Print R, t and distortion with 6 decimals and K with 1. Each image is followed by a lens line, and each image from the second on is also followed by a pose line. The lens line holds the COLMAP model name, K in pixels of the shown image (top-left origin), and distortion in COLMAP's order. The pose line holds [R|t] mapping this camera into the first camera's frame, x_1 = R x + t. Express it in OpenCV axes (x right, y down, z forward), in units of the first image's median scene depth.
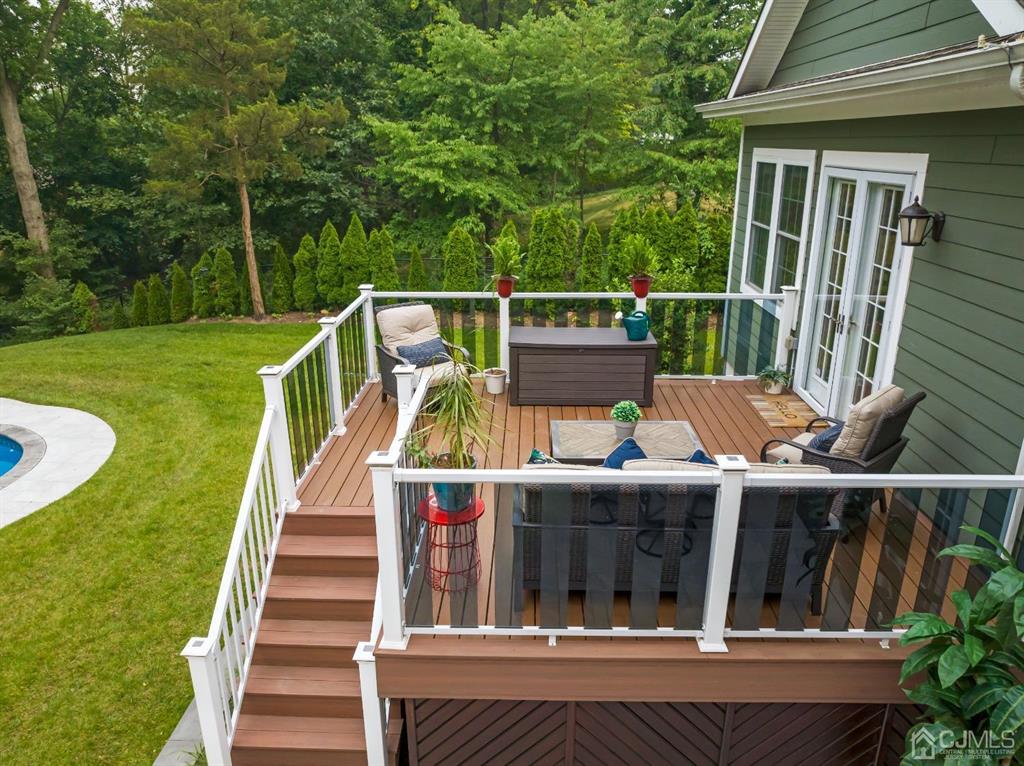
lens RADIAL K [[718.9, 0, 512.5], [0, 718.9, 384.9], [0, 0, 1]] dist [-0.050083, -0.002626]
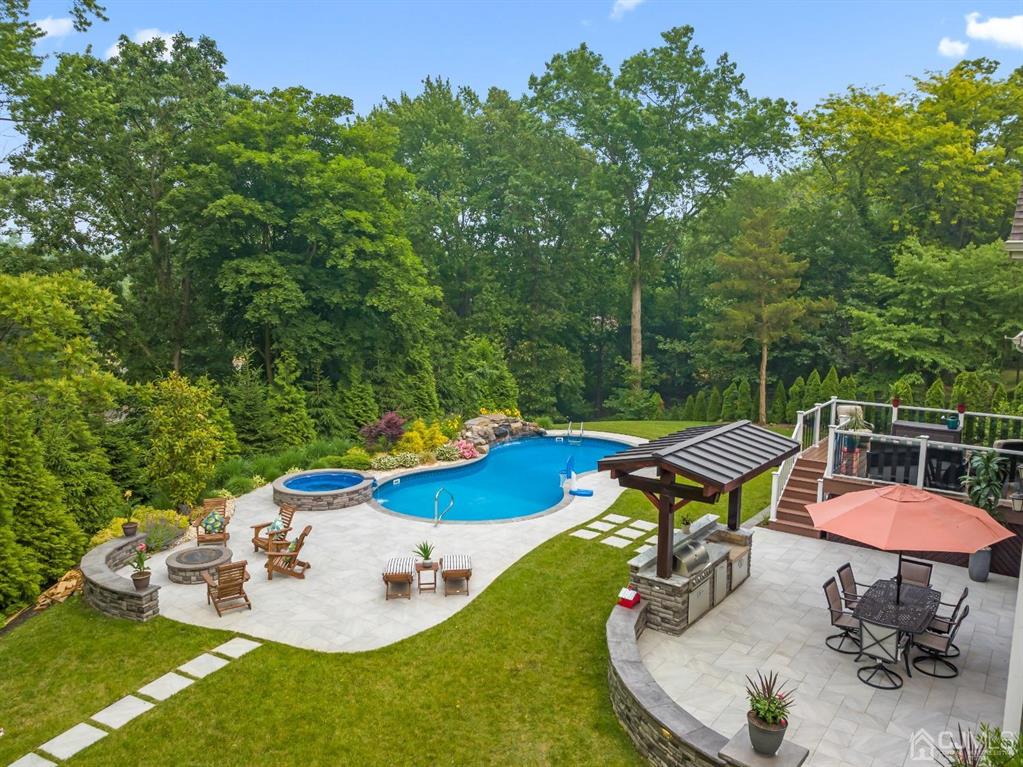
lens RADIAL K [[718.2, 0, 507.6], [0, 718.2, 384.7], [0, 0, 1]] dist [-0.050083, -0.002626]
pose [[0.799377, 0.082182, -0.595183, 0.140976], [-0.196627, 0.971836, -0.129896, 0.145375], [0.567745, 0.220865, 0.793022, -0.641631]]
